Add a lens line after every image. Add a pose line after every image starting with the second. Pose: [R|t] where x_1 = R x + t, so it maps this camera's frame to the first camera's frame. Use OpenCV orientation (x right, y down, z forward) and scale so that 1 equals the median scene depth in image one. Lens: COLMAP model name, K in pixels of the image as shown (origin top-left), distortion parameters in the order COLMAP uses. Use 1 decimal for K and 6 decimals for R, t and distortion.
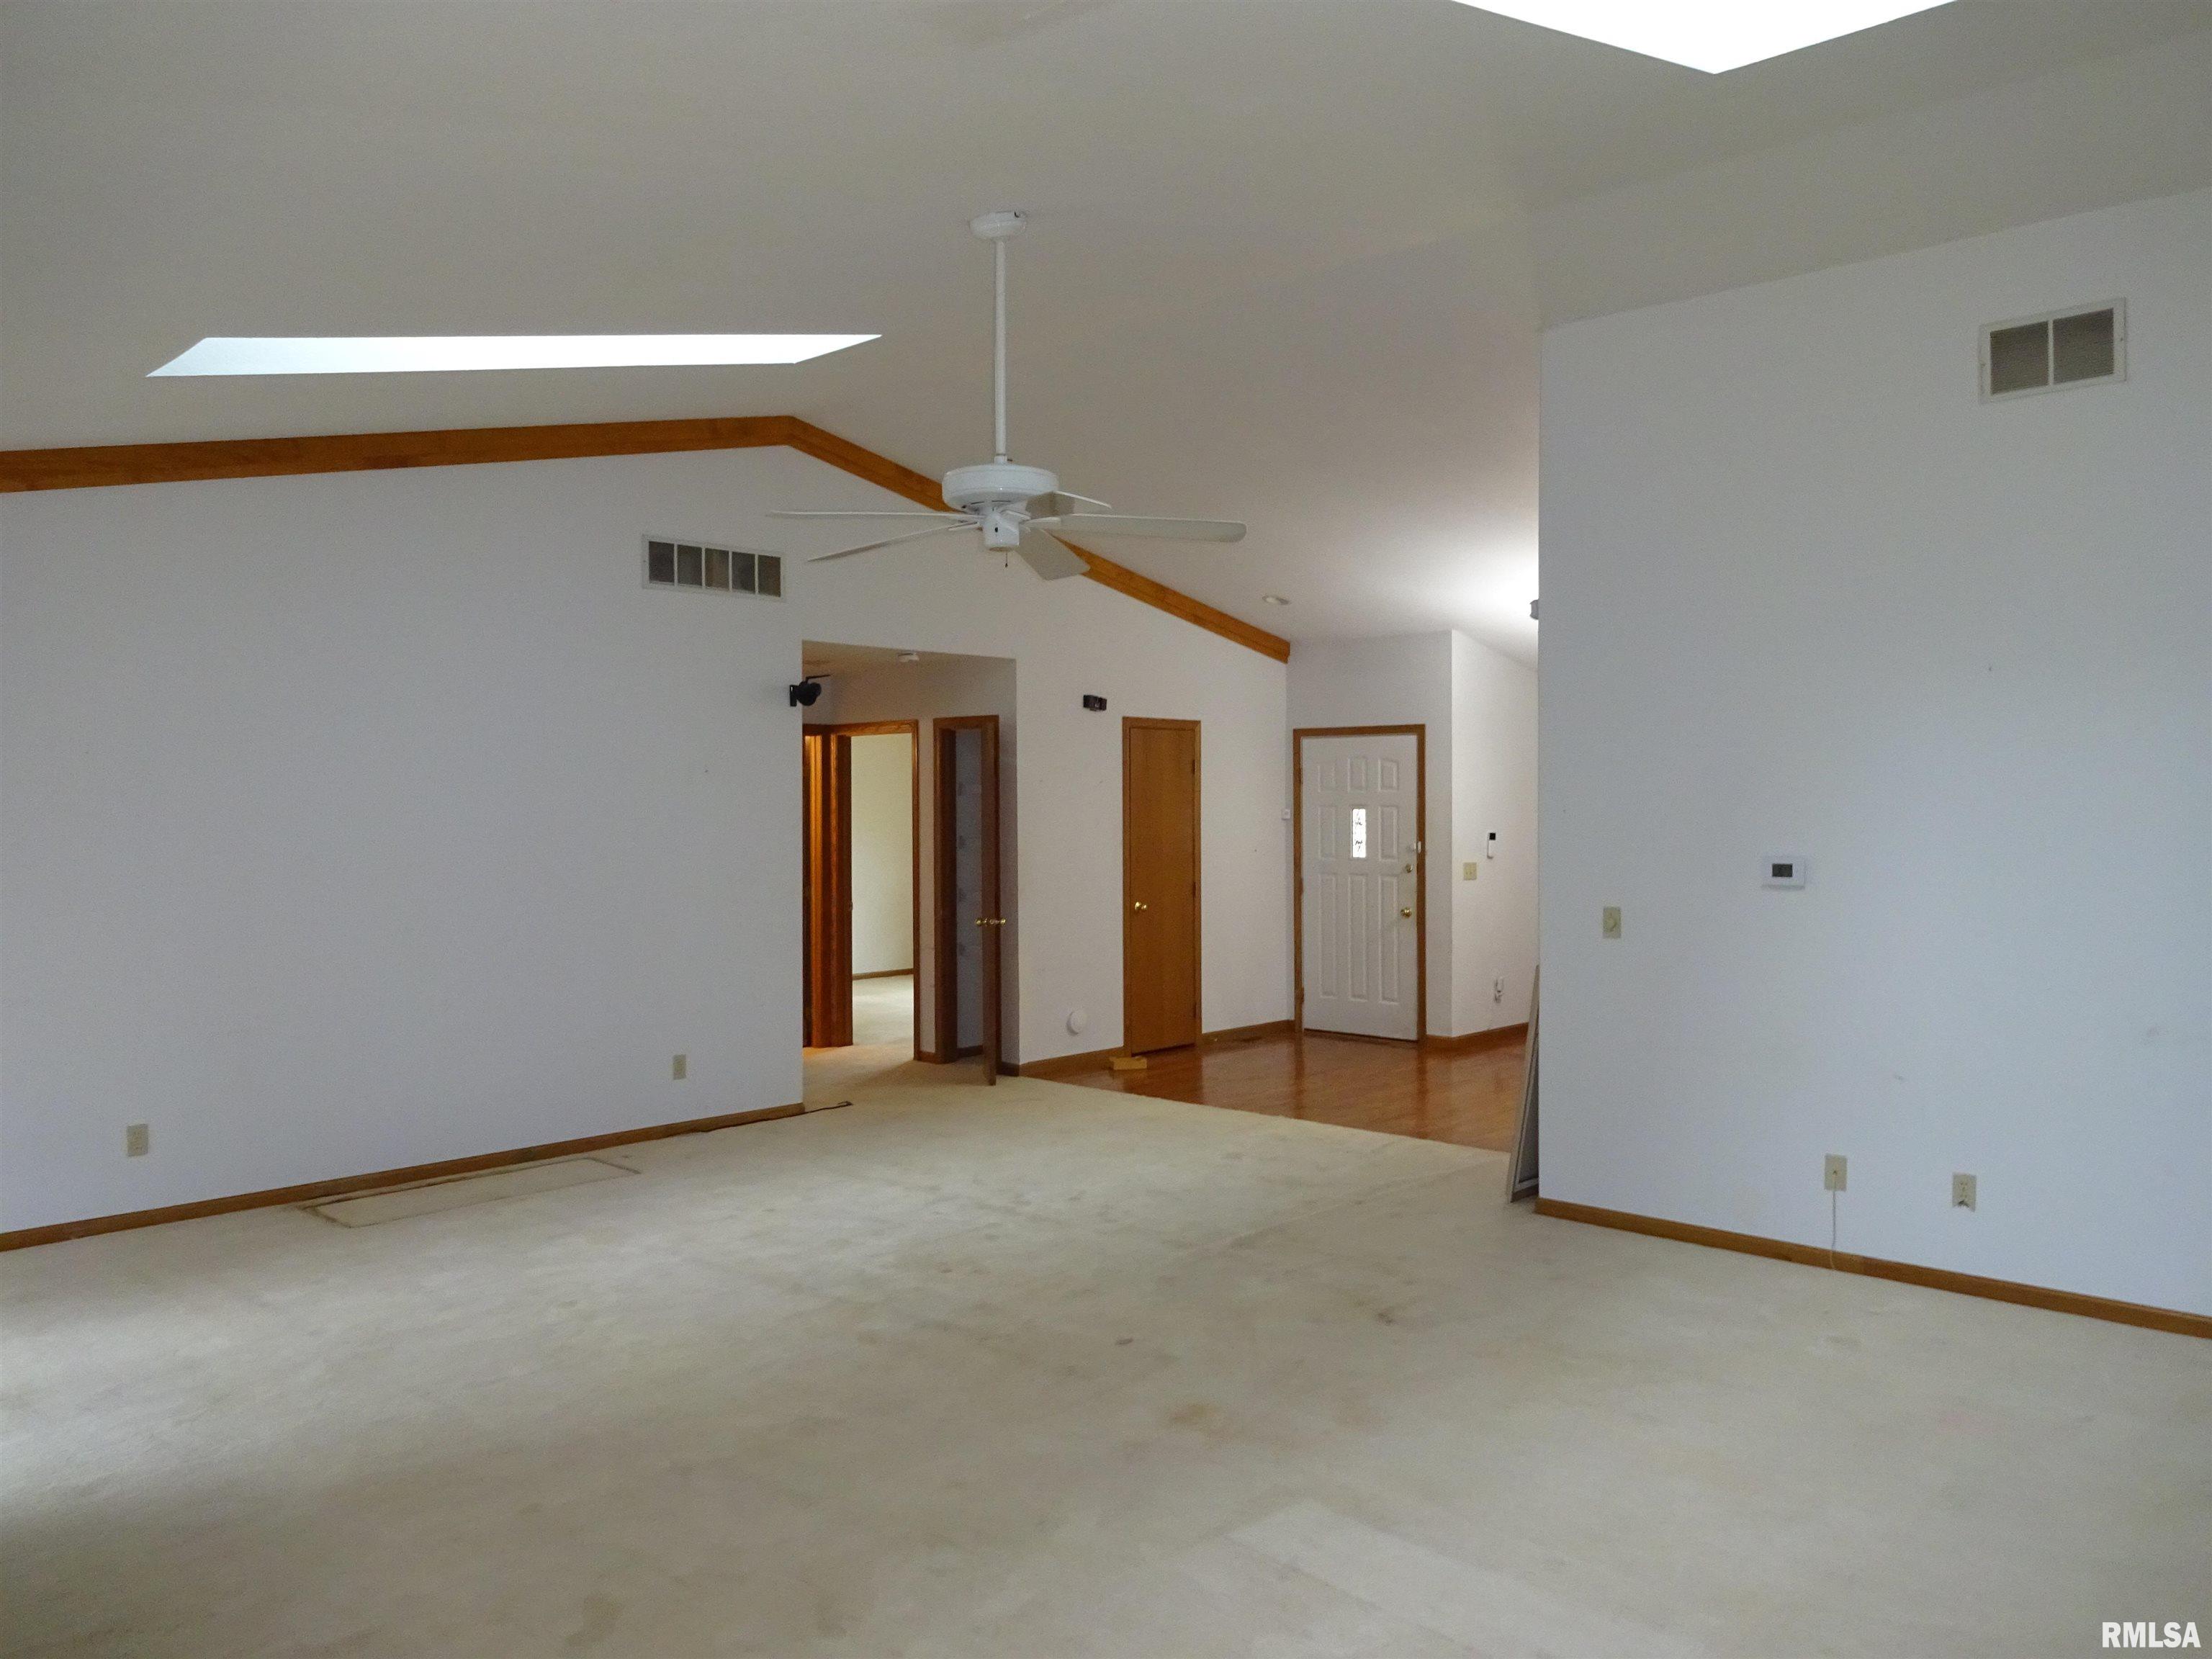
lens RADIAL K [[1659.4, 0, 1106.0], [0, 1659.4, 829.5], [0, 0, 1]] dist [0.000170, 0.000478]
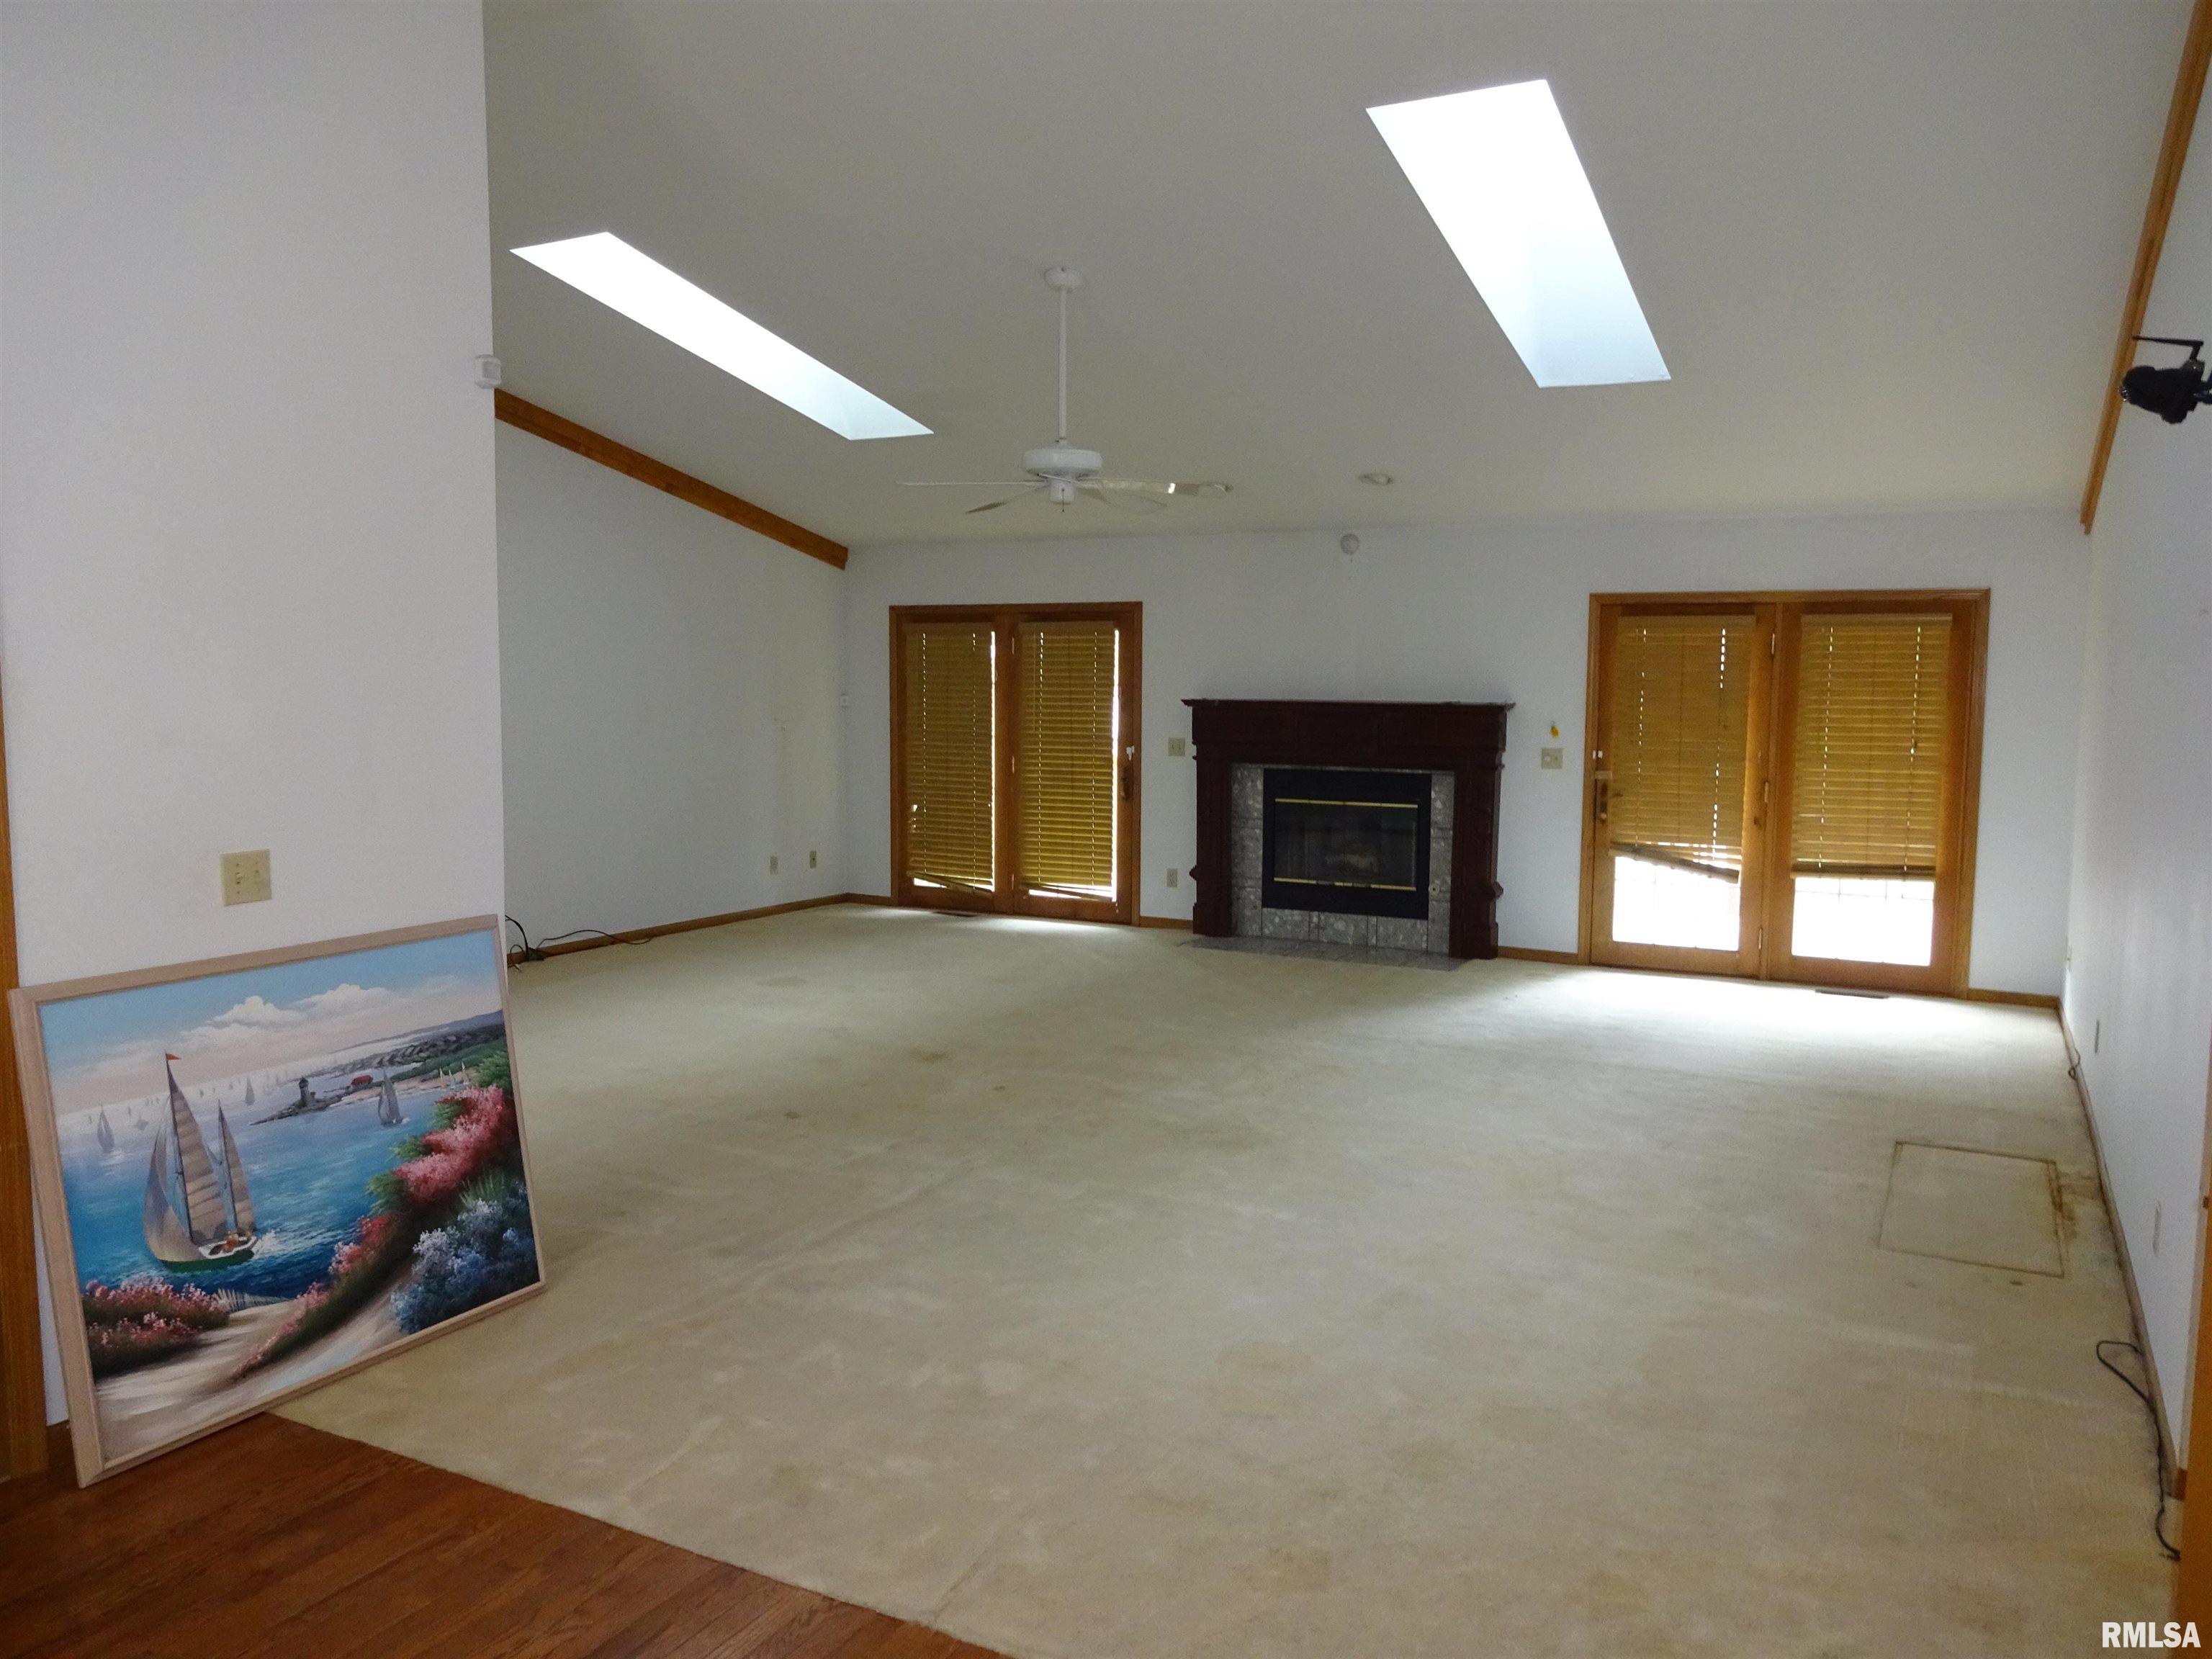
lens RADIAL K [[1659.4, 0, 1106.0], [0, 1659.4, 829.5], [0, 0, 1]] dist [0.000170, 0.000478]
pose [[-0.959970, 0.025879, -0.278905, 0.135460], [-0.005189, 0.993909, 0.110081, -0.017411], [0.280055, 0.107121, -0.953989, 1.036216]]
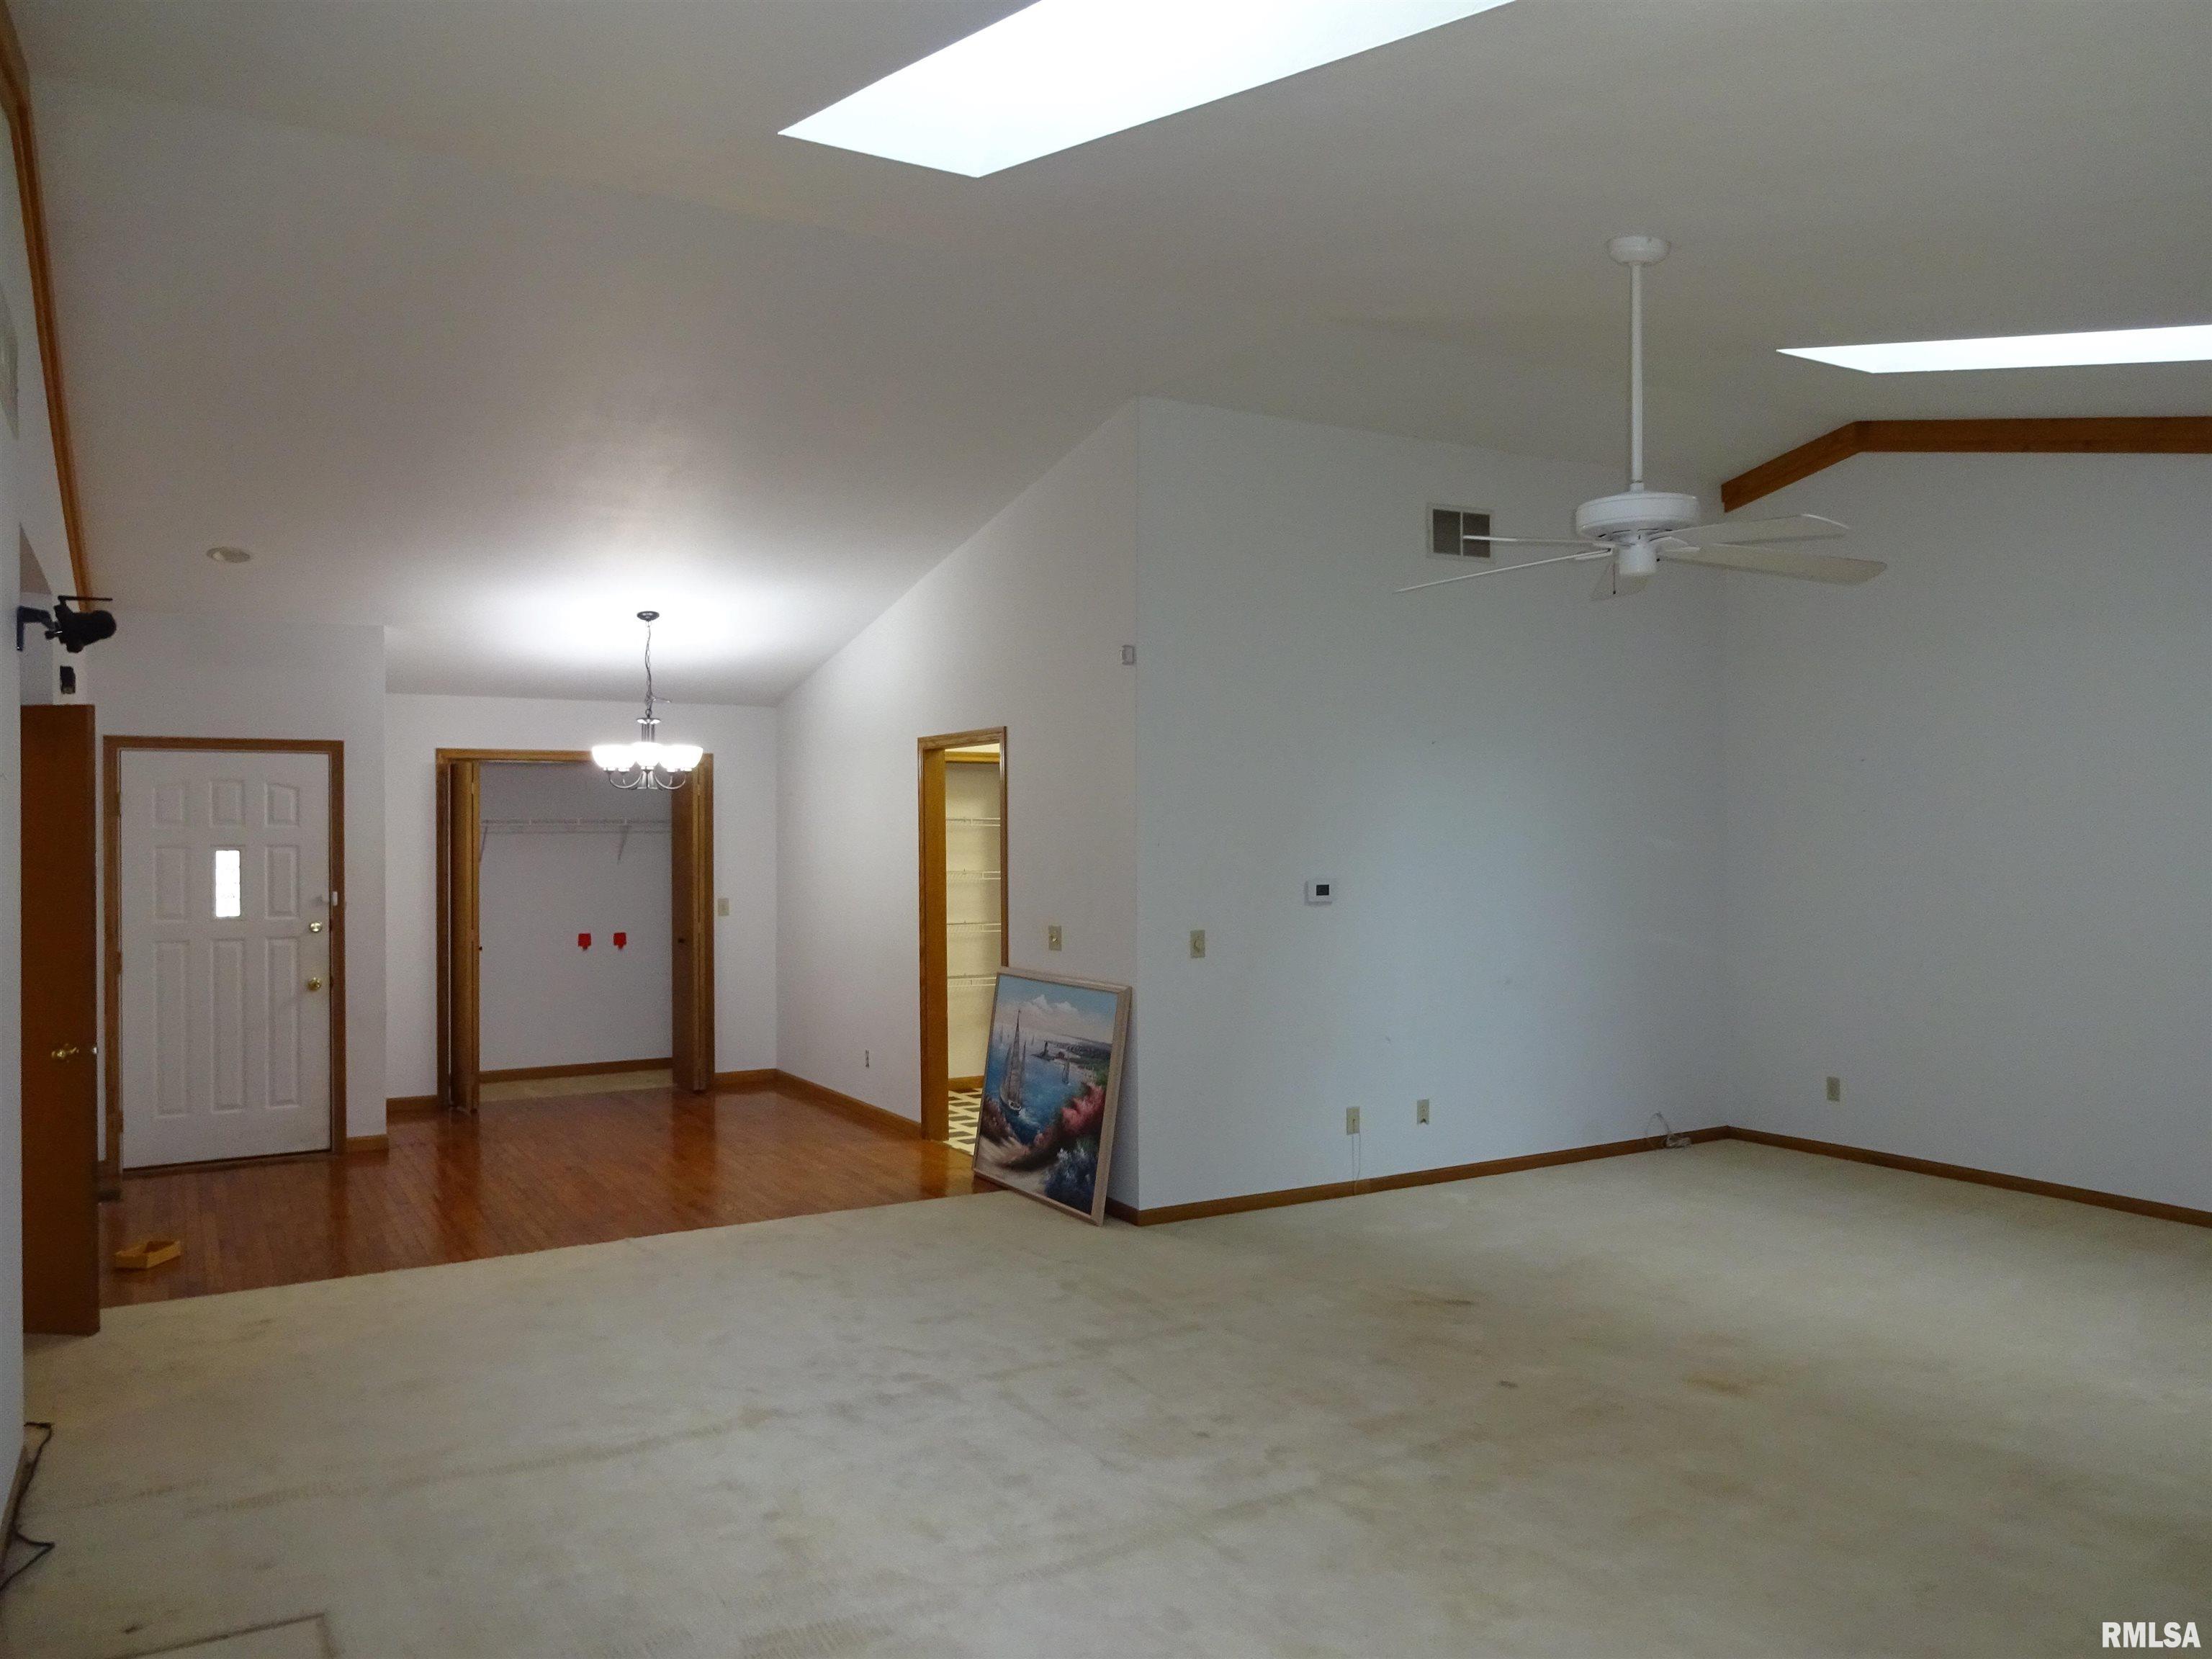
lens RADIAL K [[1659.4, 0, 1106.0], [0, 1659.4, 829.5], [0, 0, 1]] dist [0.000170, 0.000478]
pose [[0.279133, 0.001657, 0.960251, -0.460561], [0.021178, 0.999745, -0.007882, -0.008067], [-0.960019, 0.022536, 0.279027, 0.435826]]
